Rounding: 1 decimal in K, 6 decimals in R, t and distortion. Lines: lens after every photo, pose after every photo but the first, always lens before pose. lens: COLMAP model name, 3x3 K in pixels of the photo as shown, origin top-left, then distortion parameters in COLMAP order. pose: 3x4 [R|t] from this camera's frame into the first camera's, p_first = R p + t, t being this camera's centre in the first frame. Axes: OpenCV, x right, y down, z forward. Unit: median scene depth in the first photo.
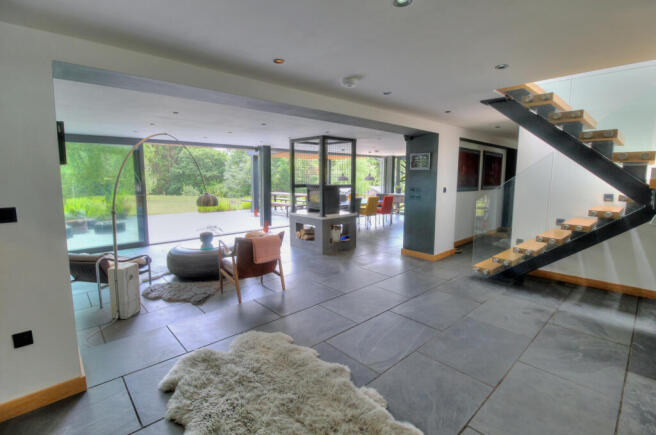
lens RADIAL K [[306.6, 0, 328.0], [0, 306.6, 217.5], [0, 0, 1]] dist [-0.001733, -0.000105]
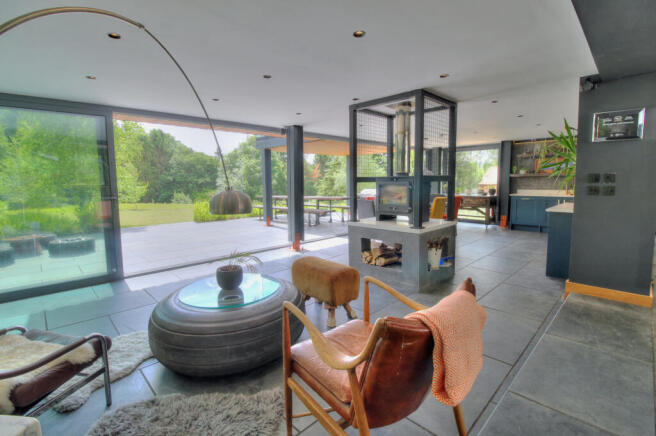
lens RADIAL K [[306.6, 0, 328.0], [0, 306.6, 218.0], [0, 0, 1]] dist [-0.001733, -0.000105]
pose [[0.999514, -0.018678, 0.024943, -0.152125], [0.019101, 0.999676, -0.016847, -0.011895], [-0.024620, 0.017315, 0.999547, 0.305203]]
